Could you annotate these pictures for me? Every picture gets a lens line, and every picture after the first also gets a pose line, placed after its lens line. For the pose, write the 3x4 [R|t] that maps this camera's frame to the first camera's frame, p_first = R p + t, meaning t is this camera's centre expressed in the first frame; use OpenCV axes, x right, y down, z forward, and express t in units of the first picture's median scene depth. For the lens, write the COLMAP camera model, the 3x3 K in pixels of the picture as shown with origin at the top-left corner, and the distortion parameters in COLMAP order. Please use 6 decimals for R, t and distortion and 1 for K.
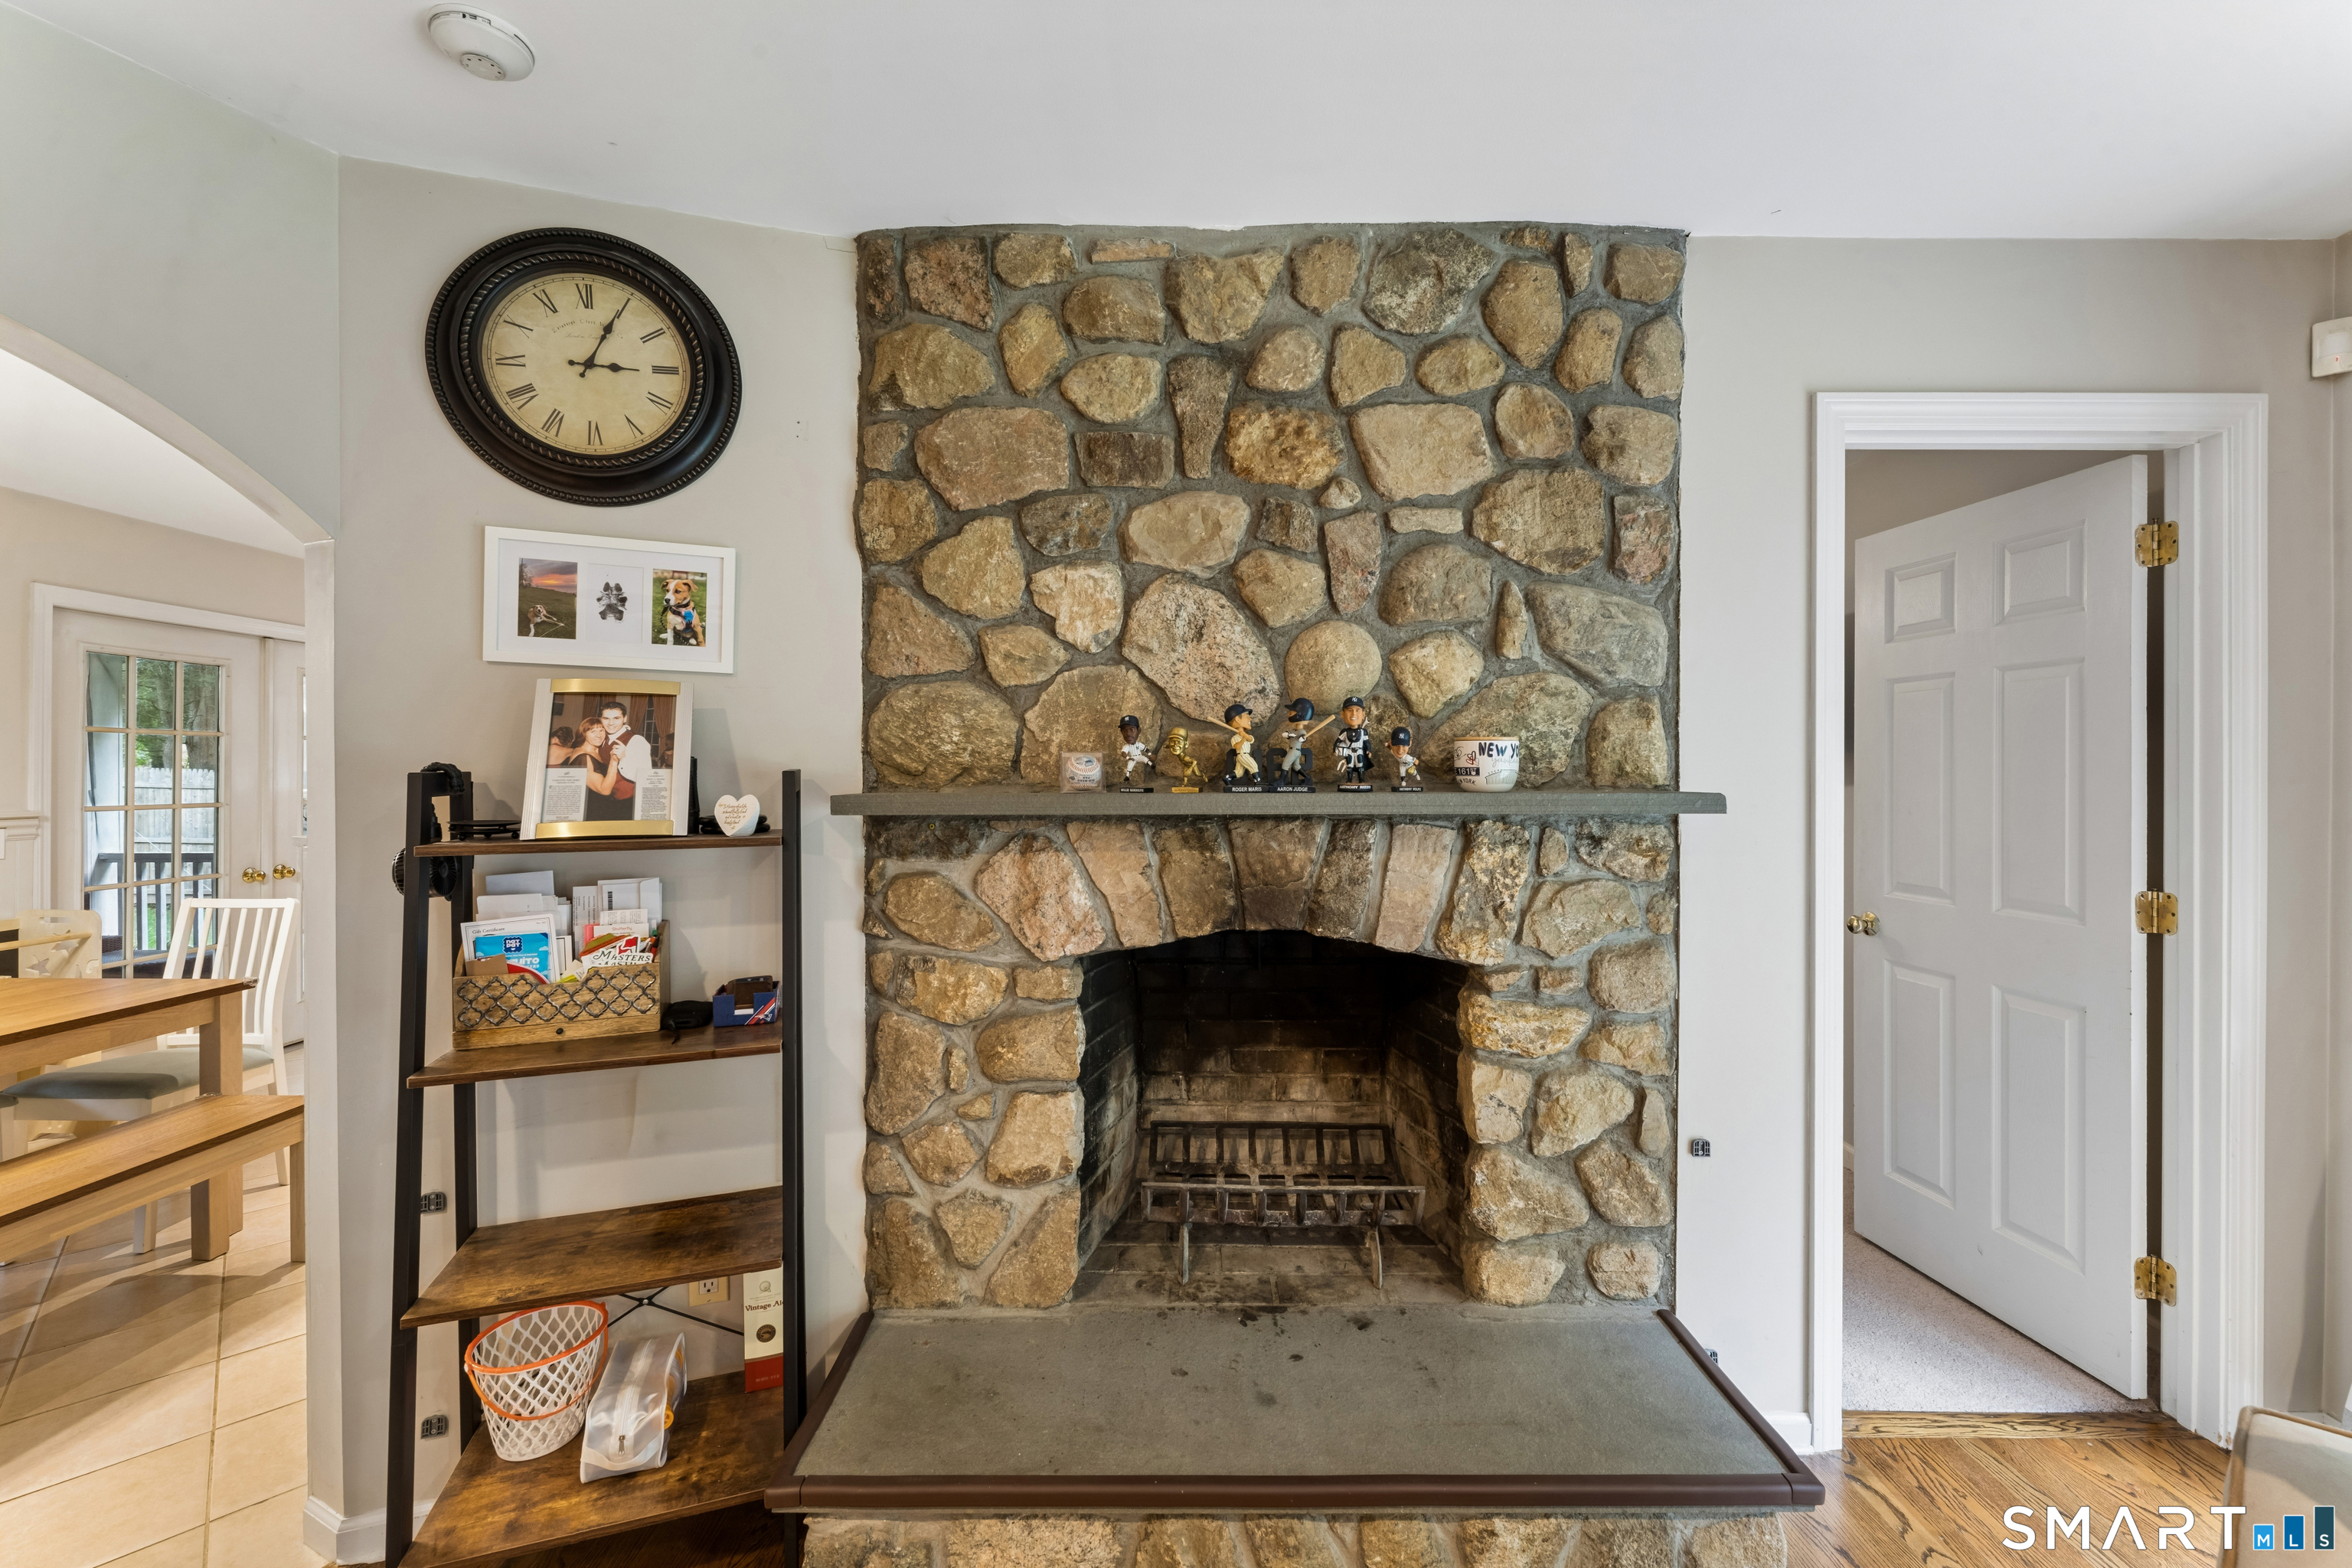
lens RADIAL K [[956.4, 0, 1174.9], [0, 956.4, 770.2], [0, 0, 1]] dist [-0.001104, 0.000192]
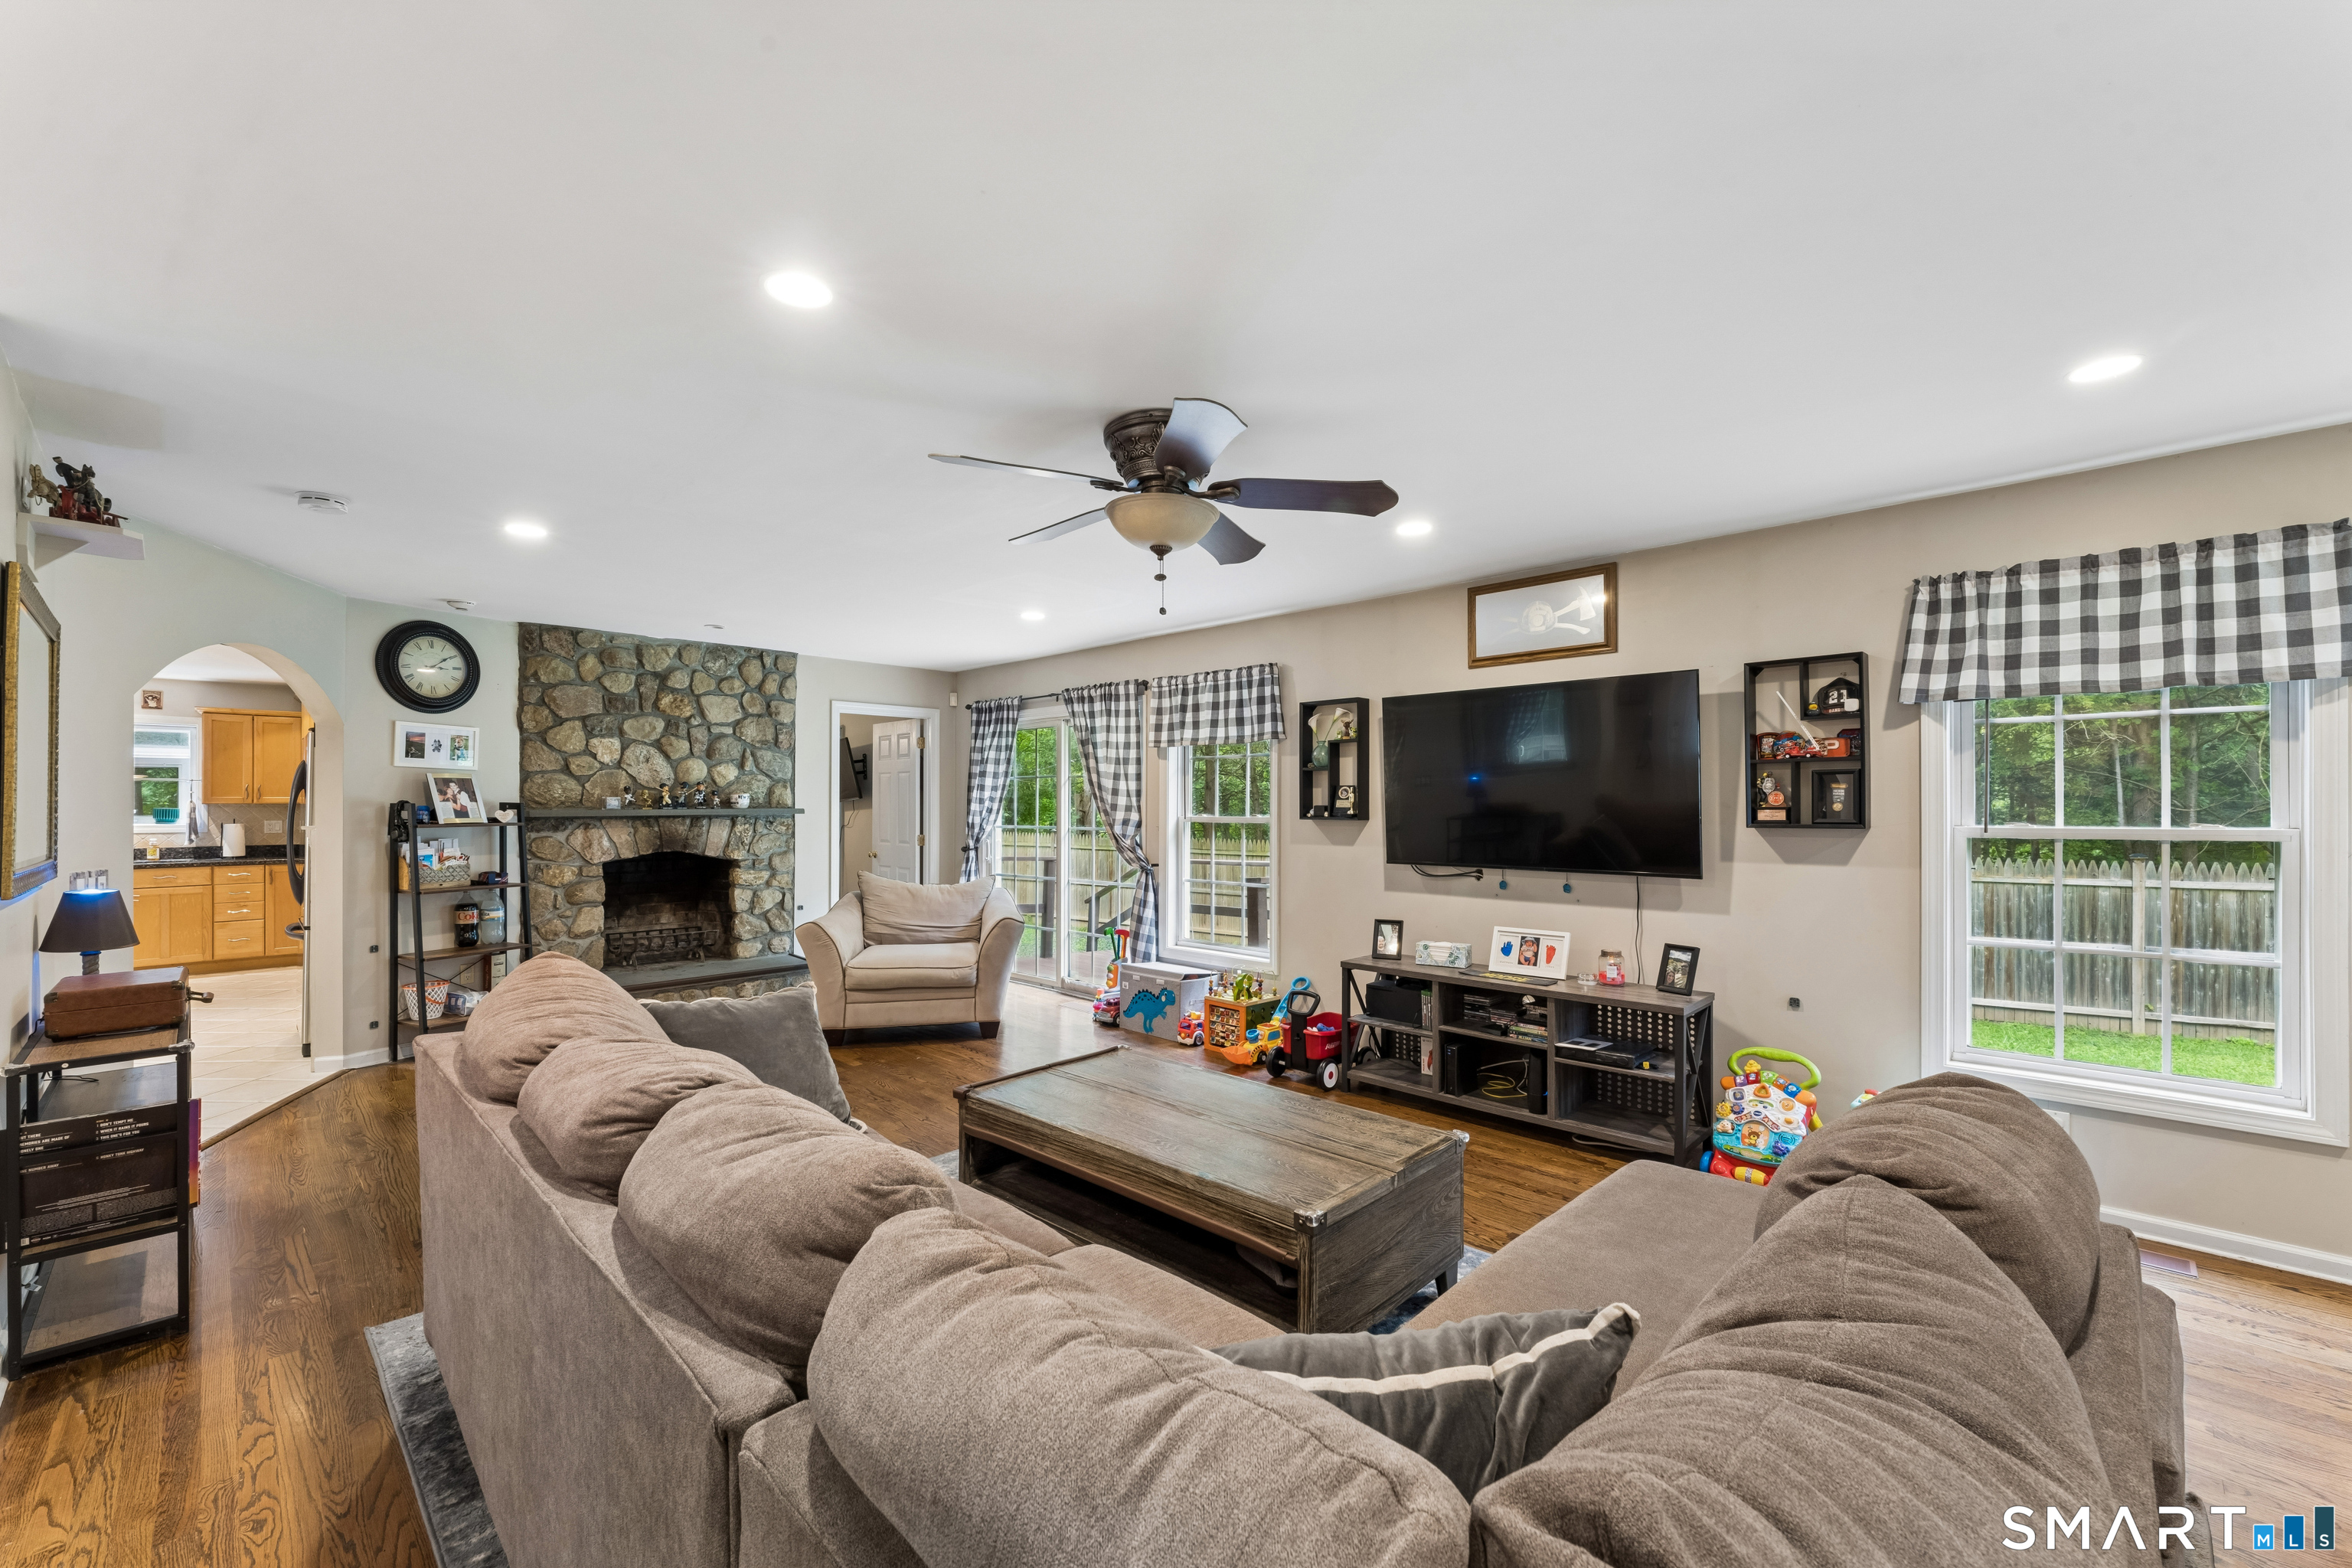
lens RADIAL K [[956.4, 0, 1194.9], [0, 956.4, 794.0], [0, 0, 1]] dist [-0.001104, 0.000192]
pose [[0.688020, 0.006372, 0.725664, -1.047572], [0.002136, 0.999939, -0.010805, 0.009511], [-0.725688, 0.008984, 0.687965, -2.567909]]
